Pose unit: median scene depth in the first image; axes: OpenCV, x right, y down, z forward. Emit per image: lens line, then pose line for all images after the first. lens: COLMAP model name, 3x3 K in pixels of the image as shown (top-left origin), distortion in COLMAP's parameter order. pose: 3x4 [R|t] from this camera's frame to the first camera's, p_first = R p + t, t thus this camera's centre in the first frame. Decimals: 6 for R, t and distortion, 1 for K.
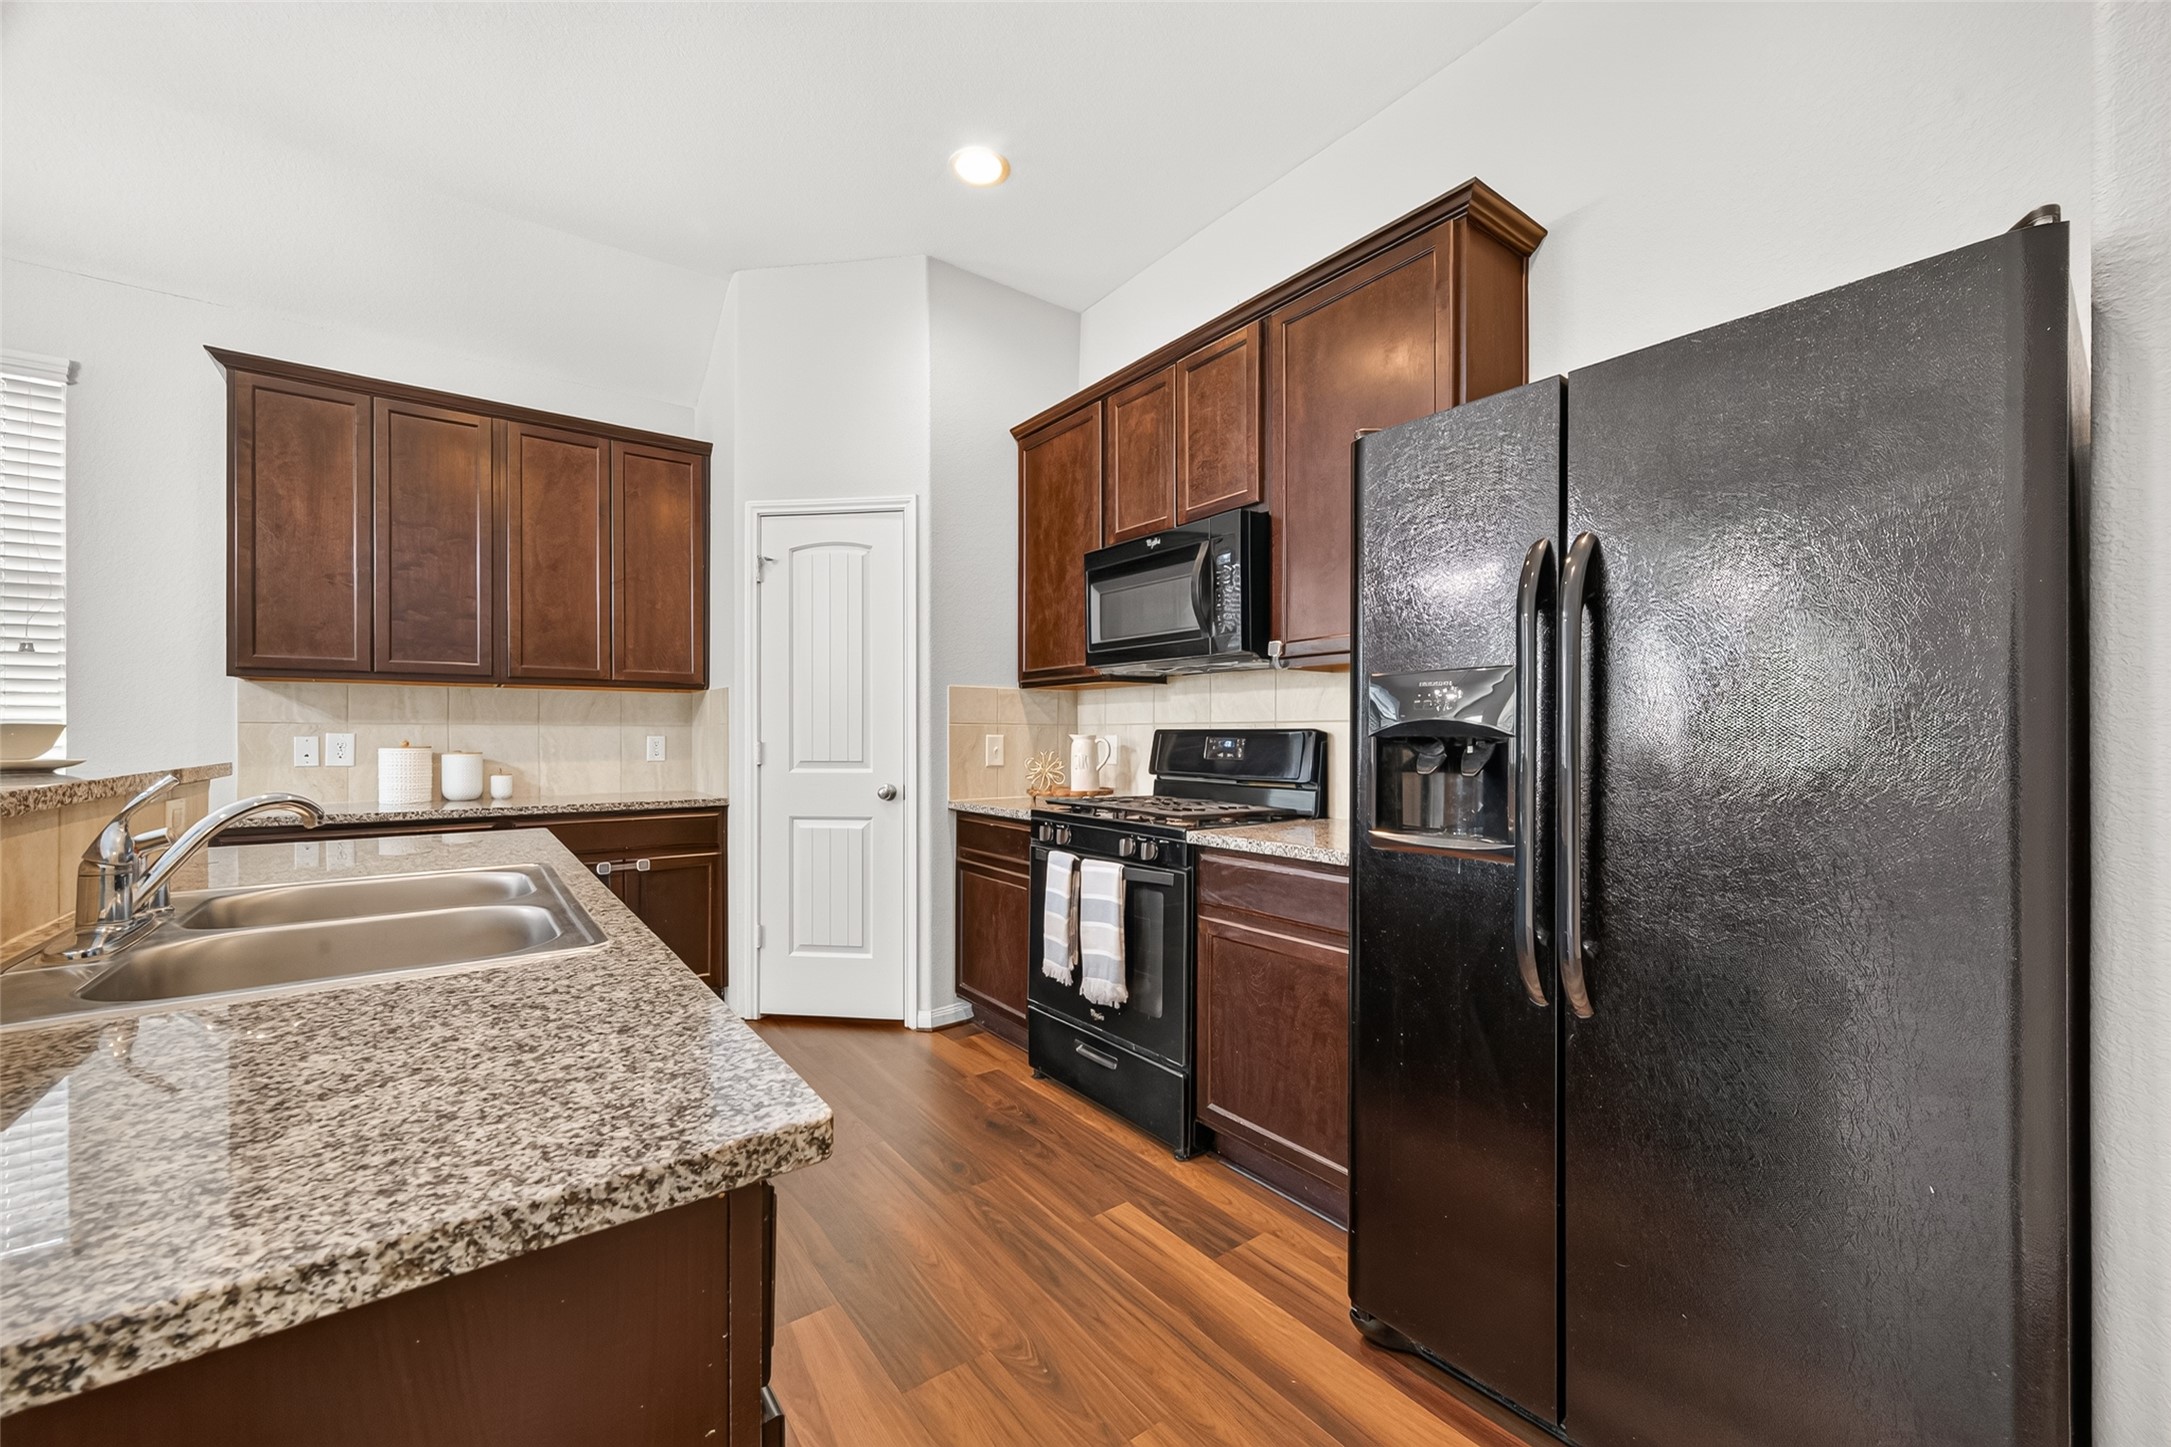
lens RADIAL K [[851.2, 0, 1090.8], [0, 851.2, 738.3], [0, 0, 1]] dist [0.003777, 0.000126]
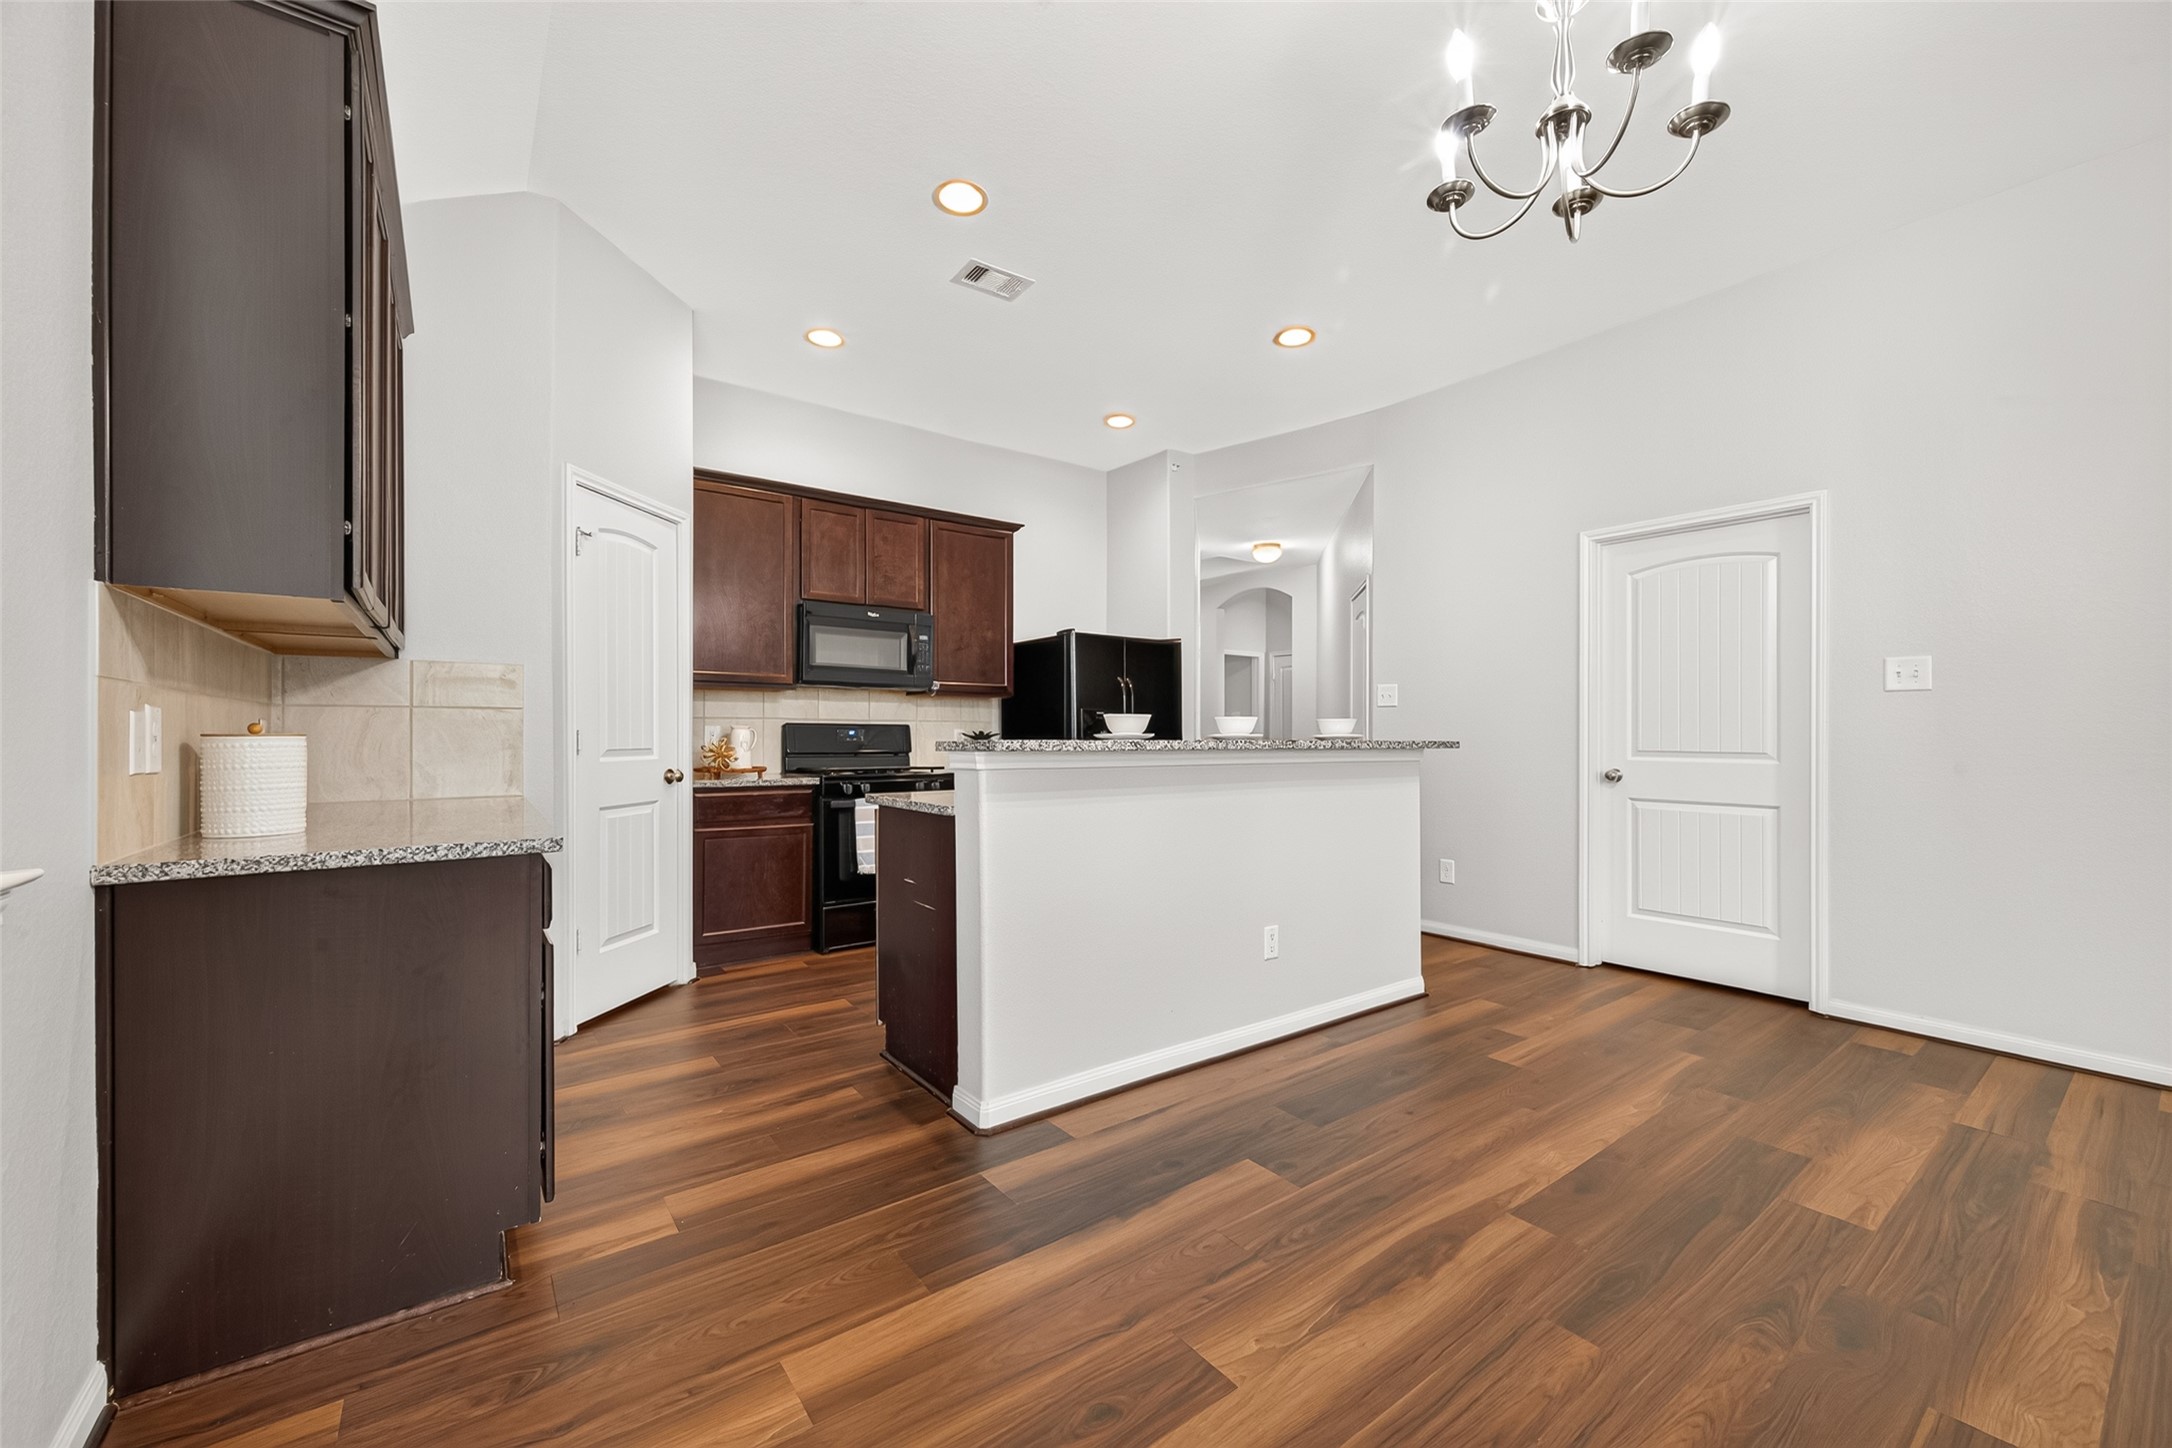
lens RADIAL K [[851.6, 0, 1092.1], [0, 851.6, 733.9], [0, 0, 1]] dist [0.003777, 0.000126]
pose [[0.008013, 0.000958, 0.999967, -1.395495], [0.002424, 0.999997, -0.000977, 0.011323], [-0.999965, 0.002431, 0.008011, 0.464297]]
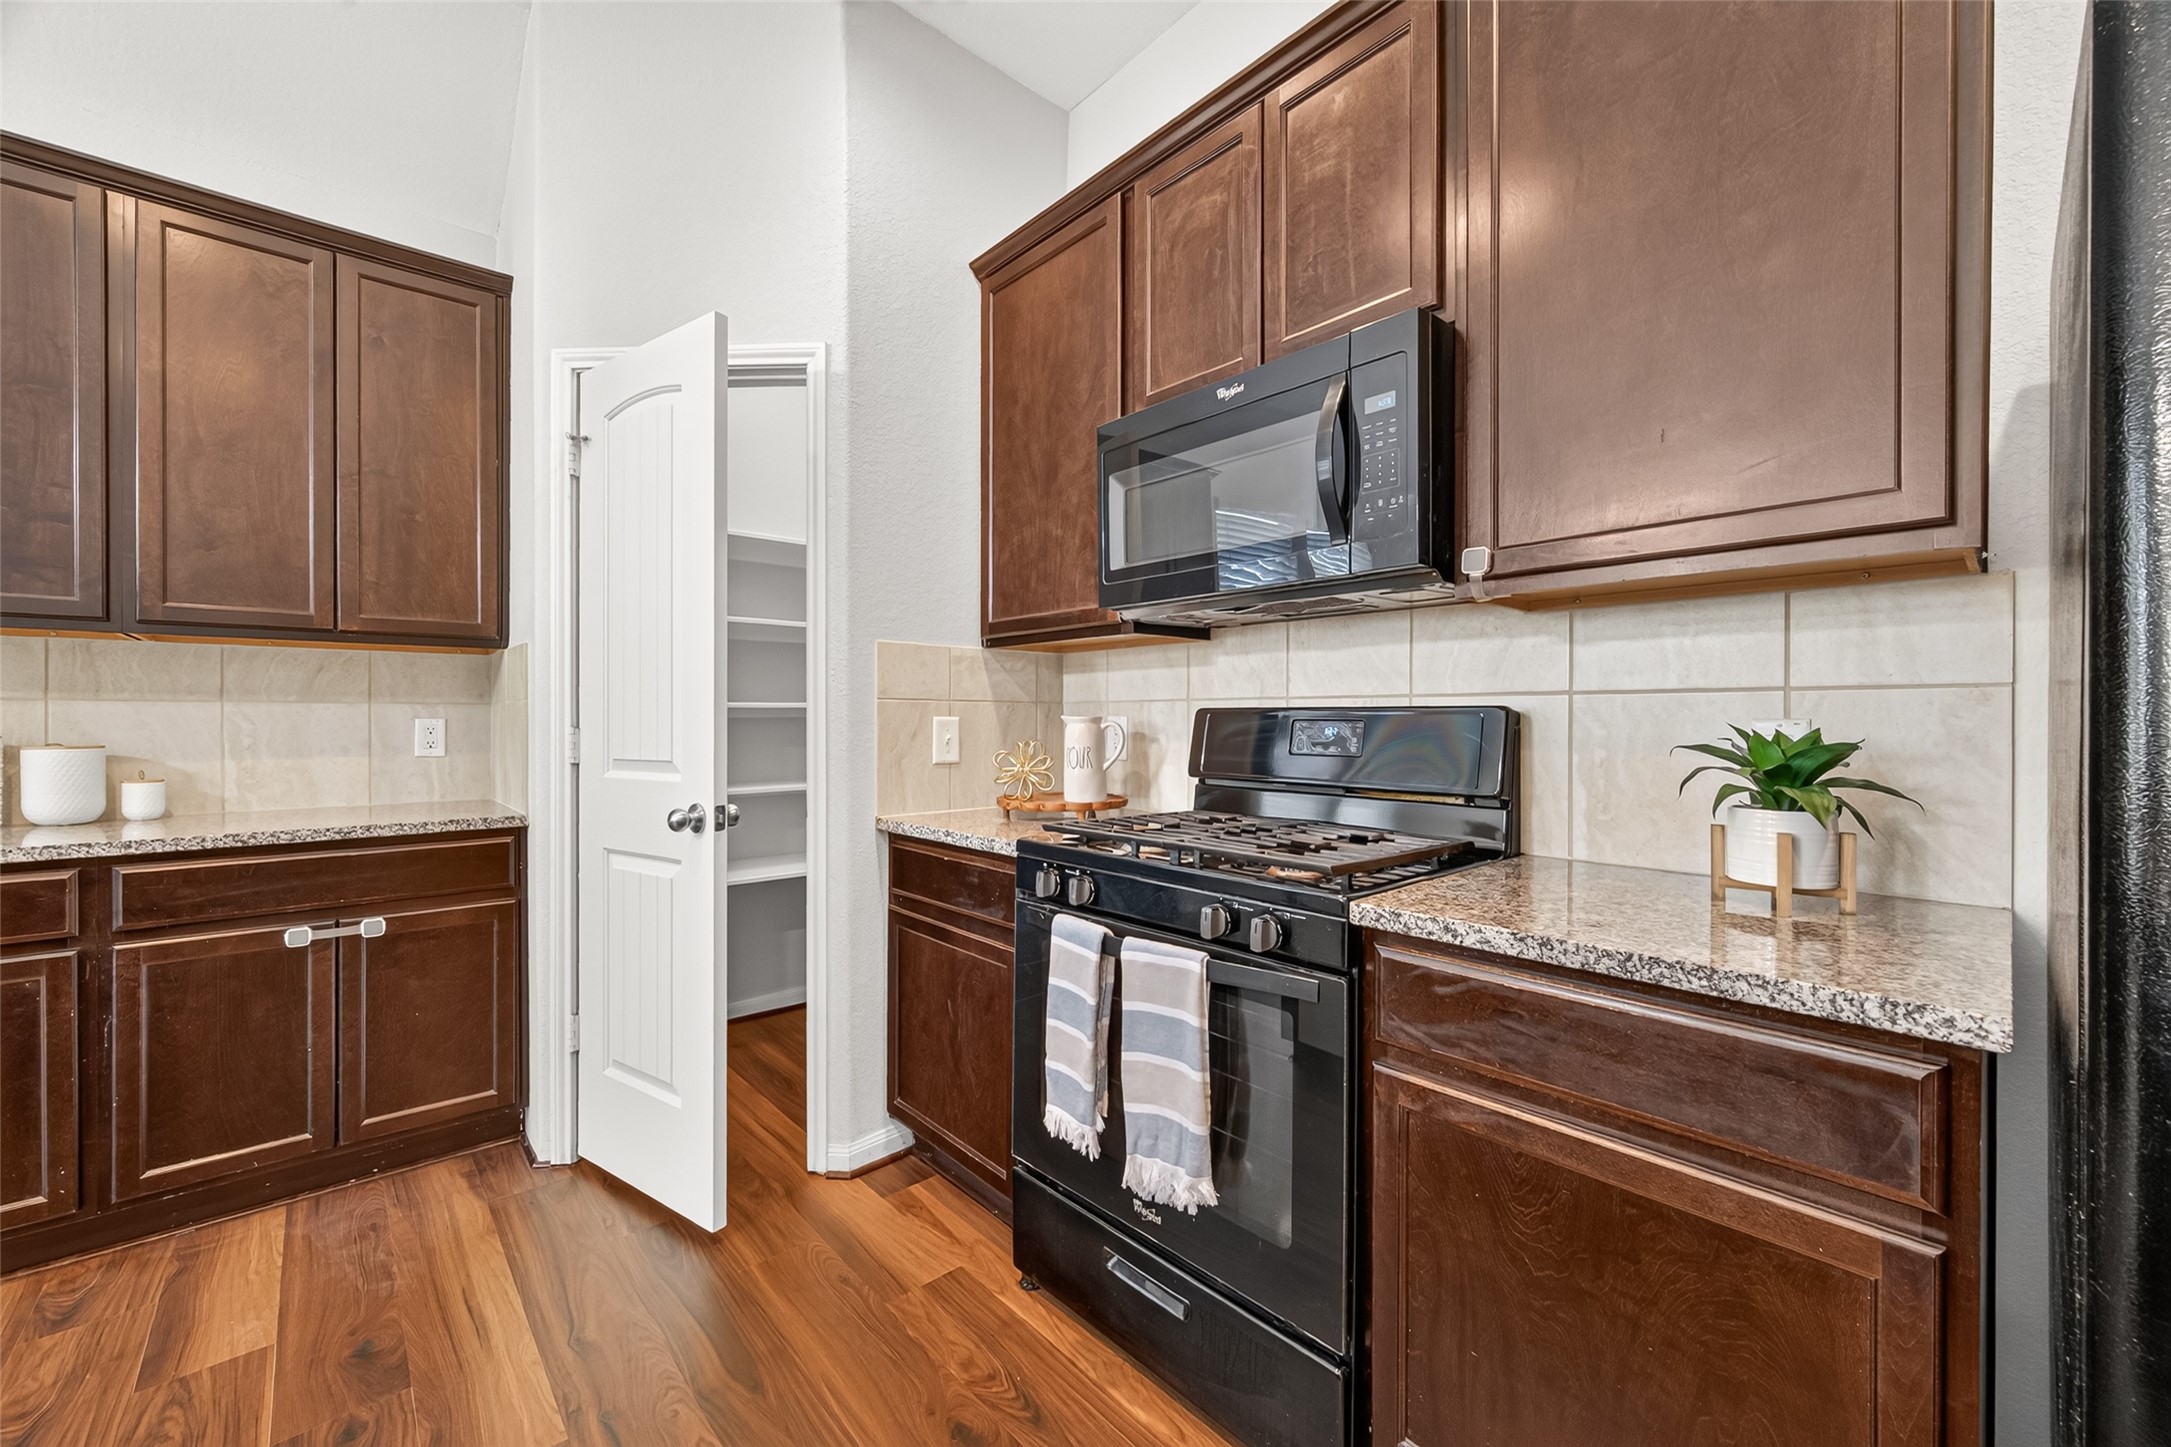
lens RADIAL K [[851.2, 0, 1085.8], [0, 851.2, 720.7], [0, 0, 1]] dist [0.003777, 0.000126]
pose [[0.996704, -0.000443, 0.081129, -0.063427], [0.000559, 0.999999, -0.001406, 0.000136], [-0.081128, 0.001447, 0.996703, 0.354937]]
